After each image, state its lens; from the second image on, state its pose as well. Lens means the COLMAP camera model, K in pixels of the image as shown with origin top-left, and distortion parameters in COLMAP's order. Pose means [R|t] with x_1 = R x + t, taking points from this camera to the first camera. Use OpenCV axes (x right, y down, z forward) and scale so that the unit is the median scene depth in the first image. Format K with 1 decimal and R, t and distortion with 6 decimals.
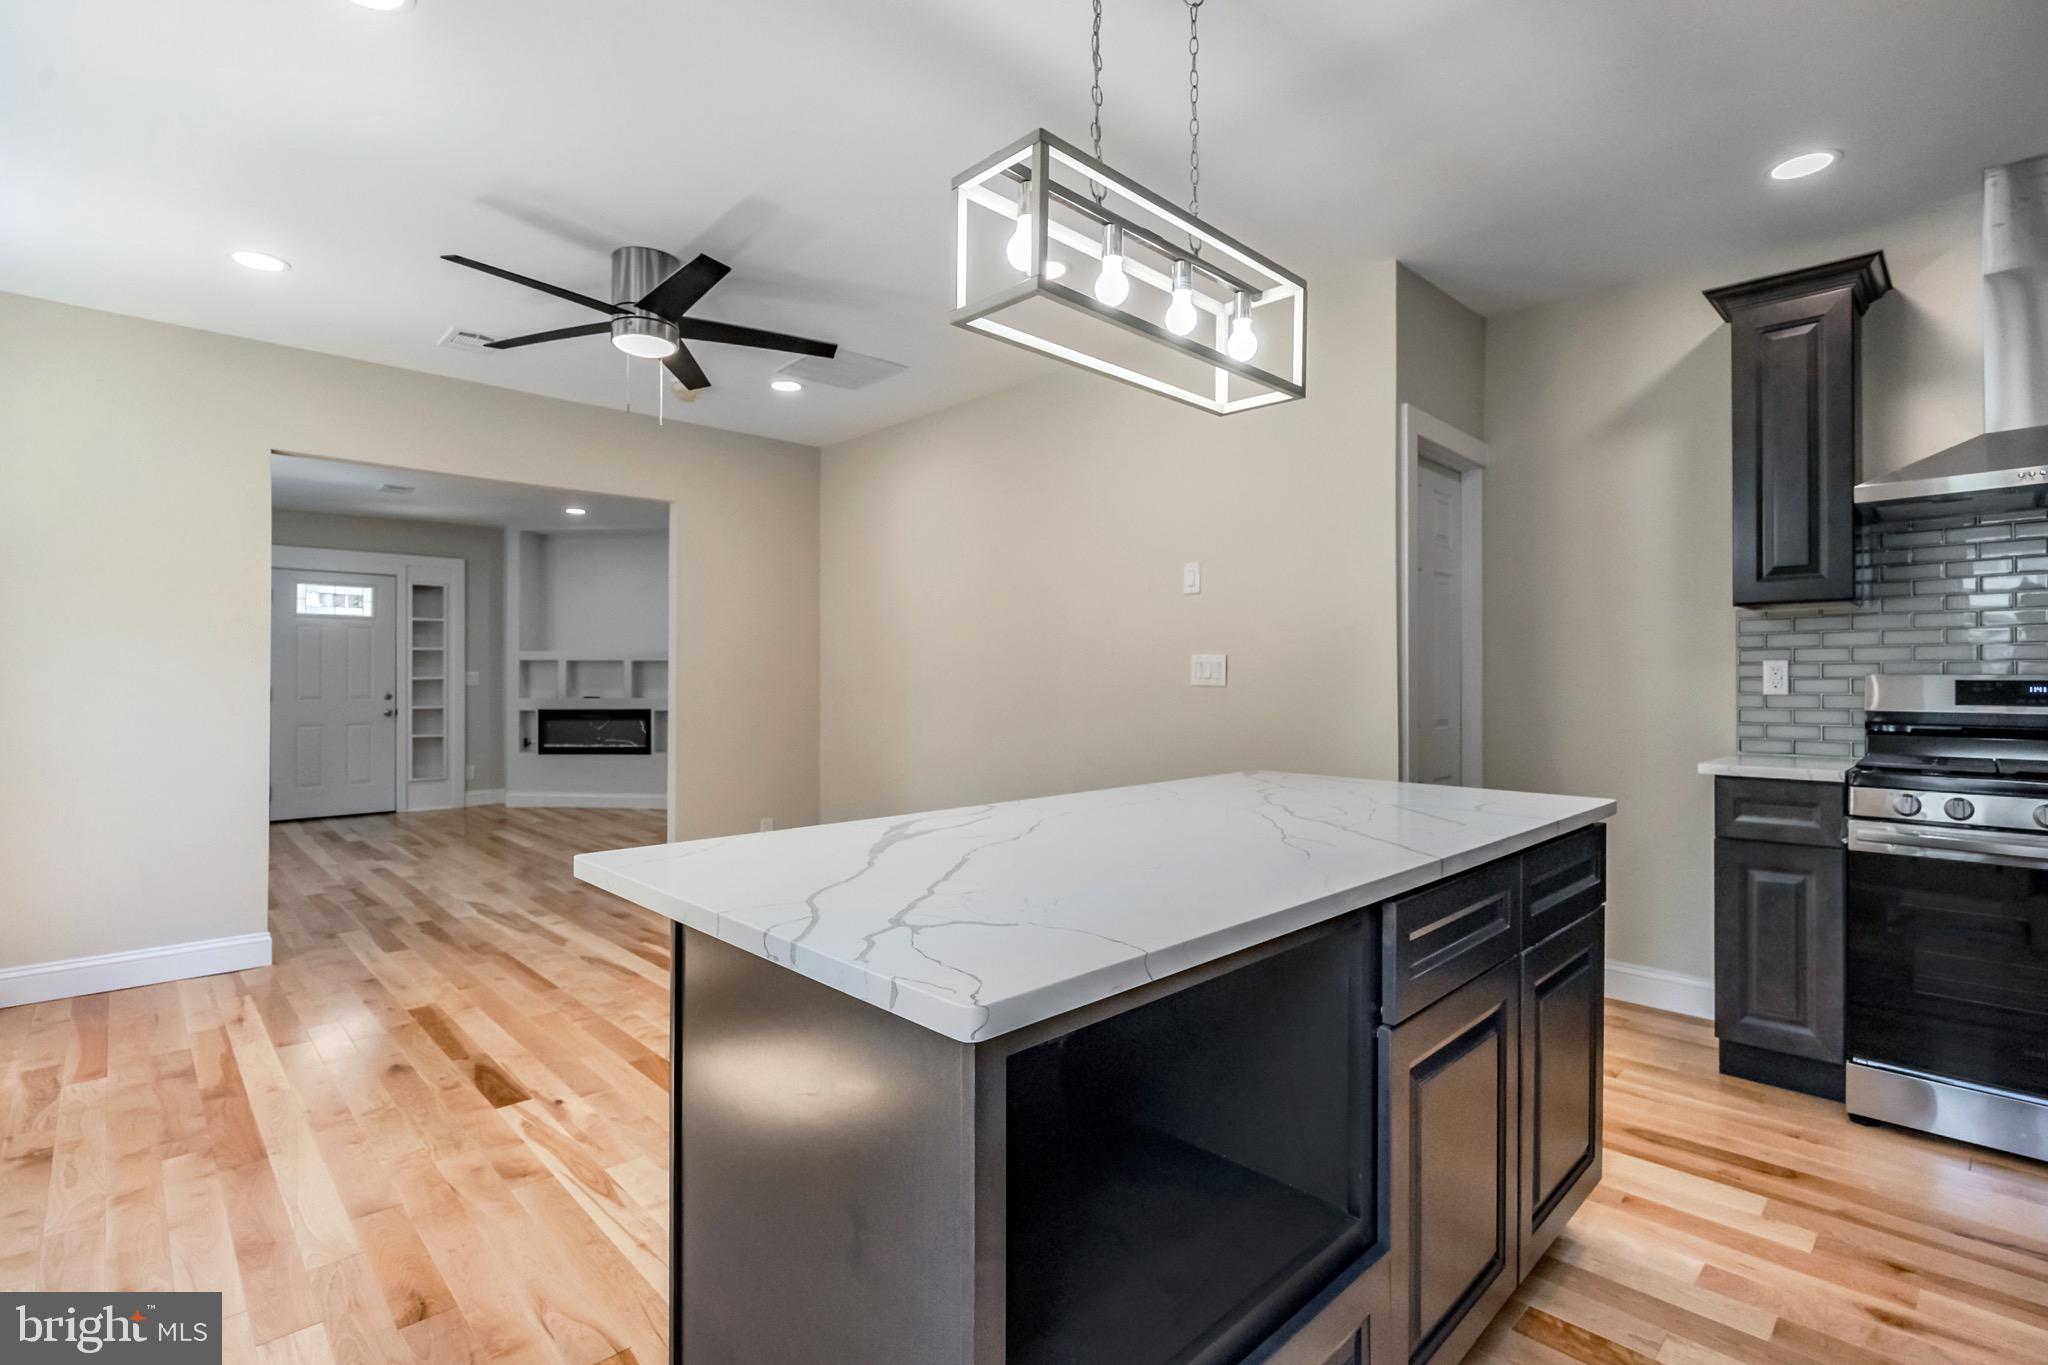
lens RADIAL K [[942.8, 0, 1008.4], [0, 942.8, 680.6], [0, 0, 1]] dist [-0.012947, 0.002982]
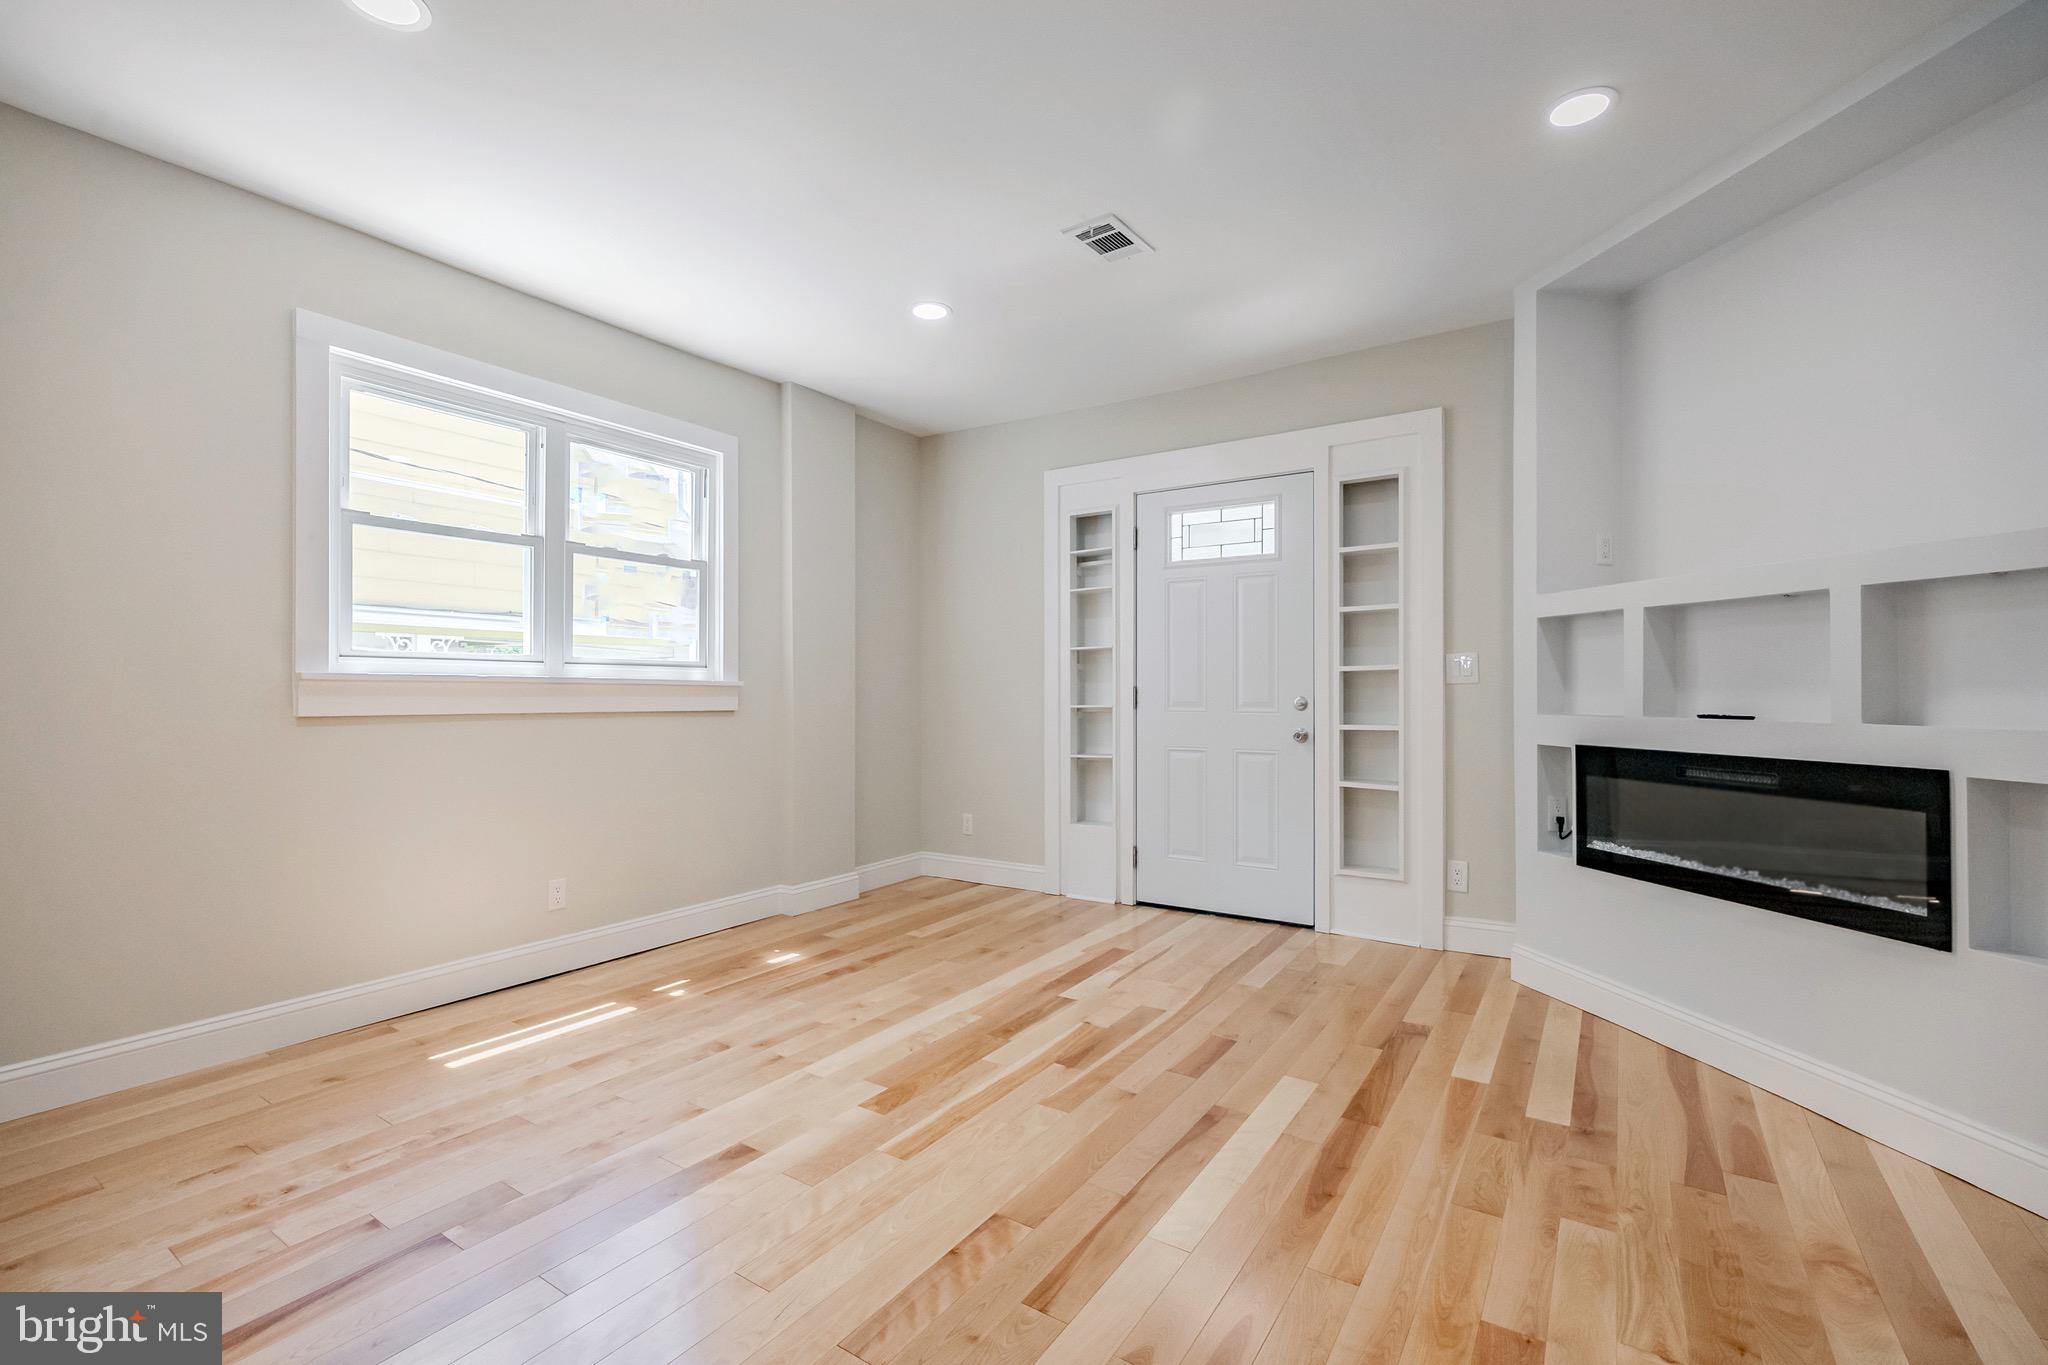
lens RADIAL K [[899.6, 0, 1015.4], [0, 899.6, 692.7], [0, 0, 1]] dist [-0.007999, 0.001381]
pose [[0.223850, 0.001319, -0.974623, -0.437397], [0.001872, 0.999997, 0.001783, 0.019754], [0.974622, -0.002224, 0.223847, 1.531030]]
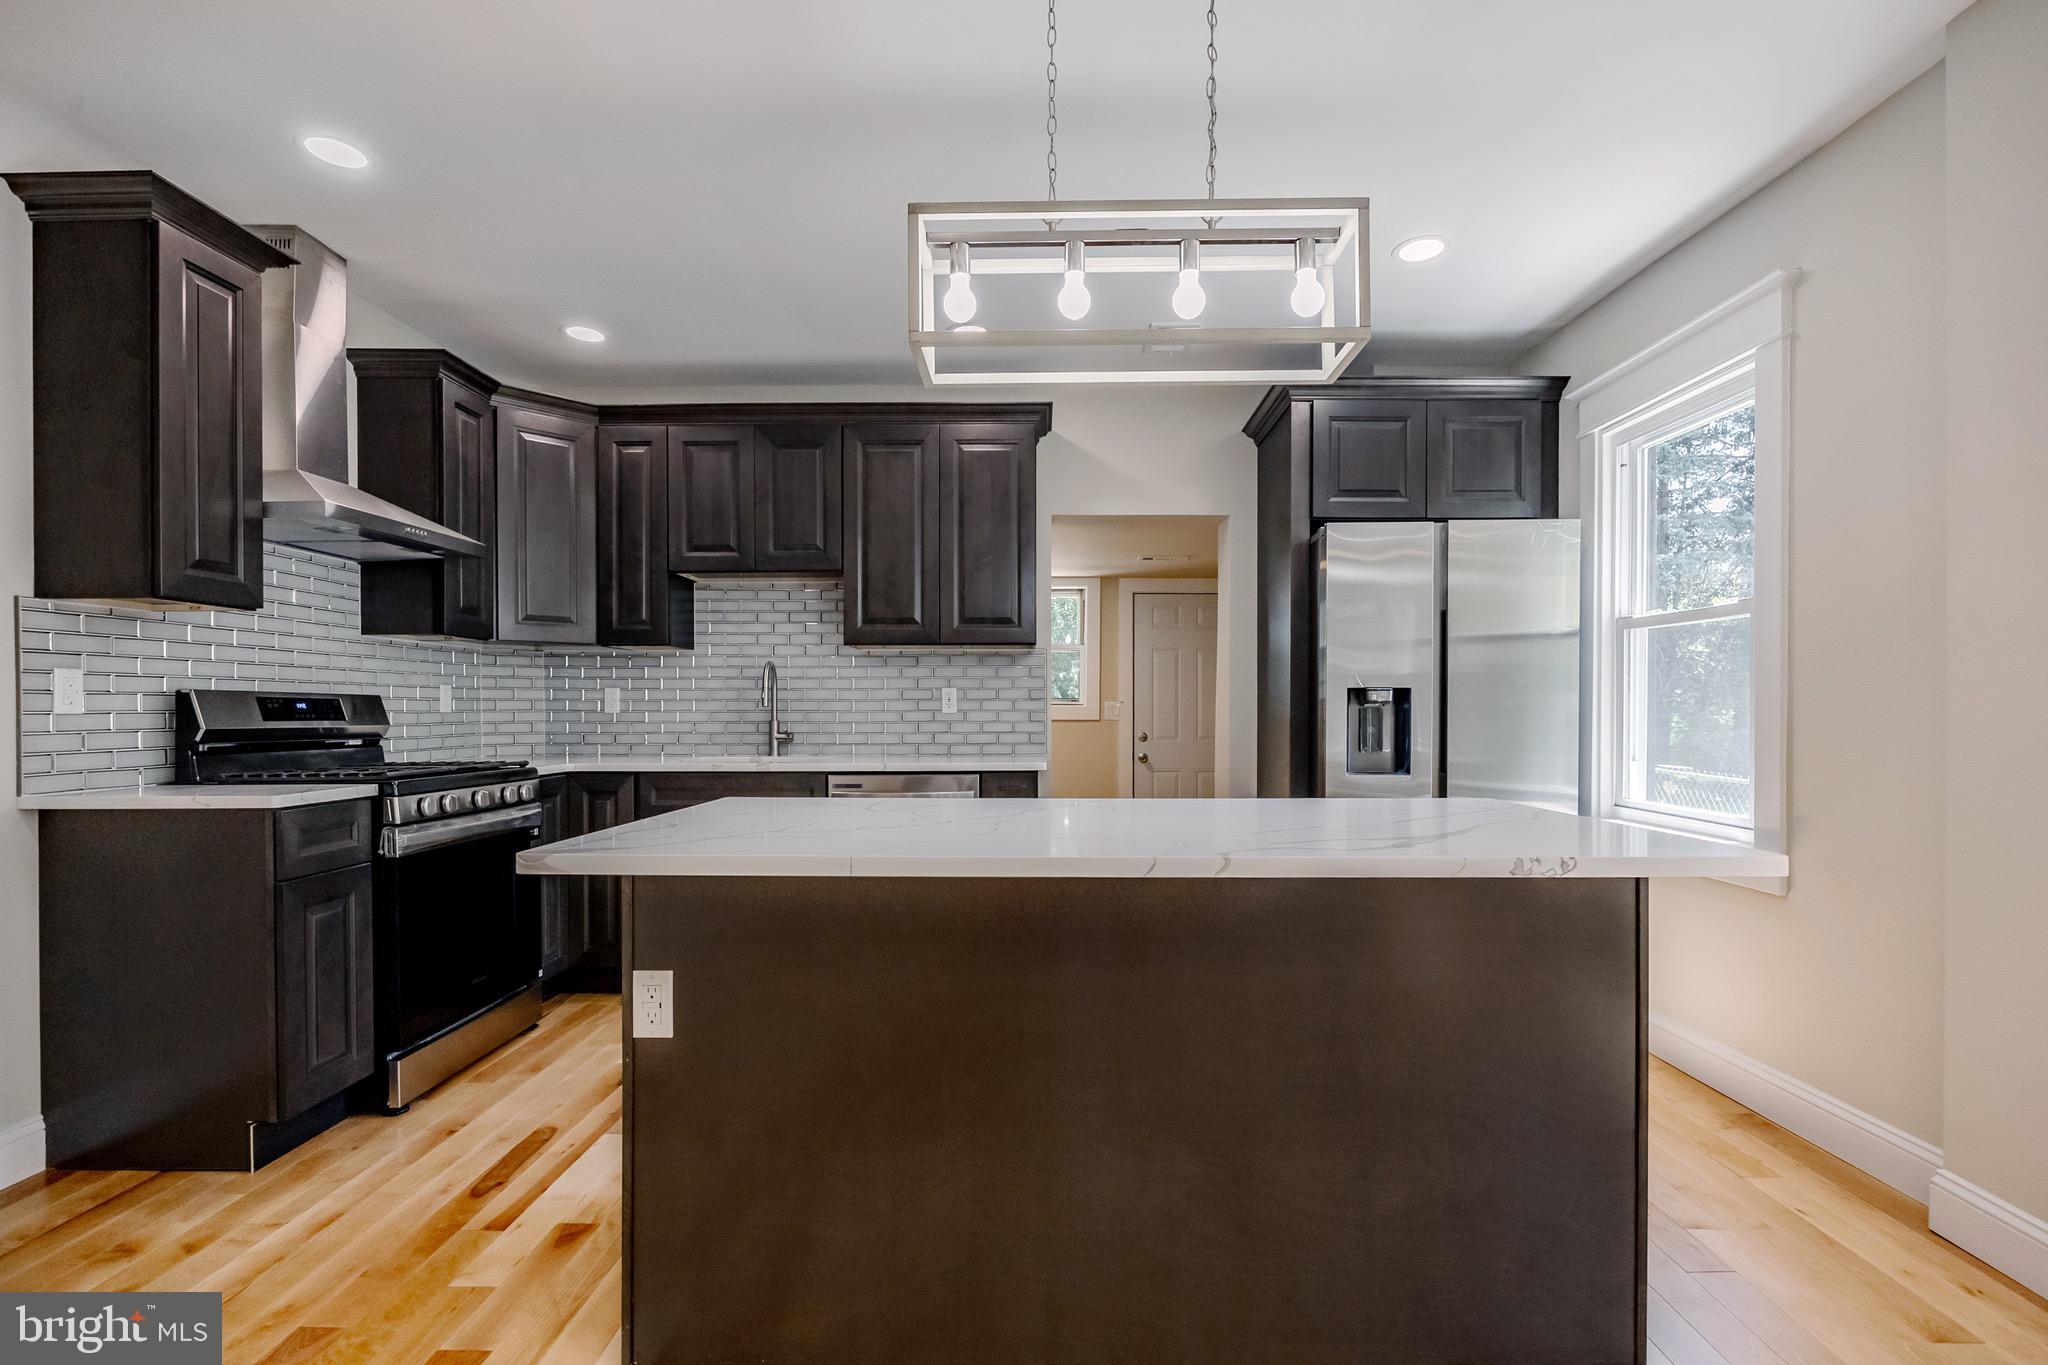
lens RADIAL K [[899.6, 0, 1036.9], [0, 899.6, 718.6], [0, 0, 1]] dist [-0.007999, 0.001381]
pose [[-0.725458, -0.005106, 0.688248, -0.189088], [-0.000889, 0.999979, 0.006481, 0.010418], [-0.688266, 0.004090, -0.725447, 0.756316]]
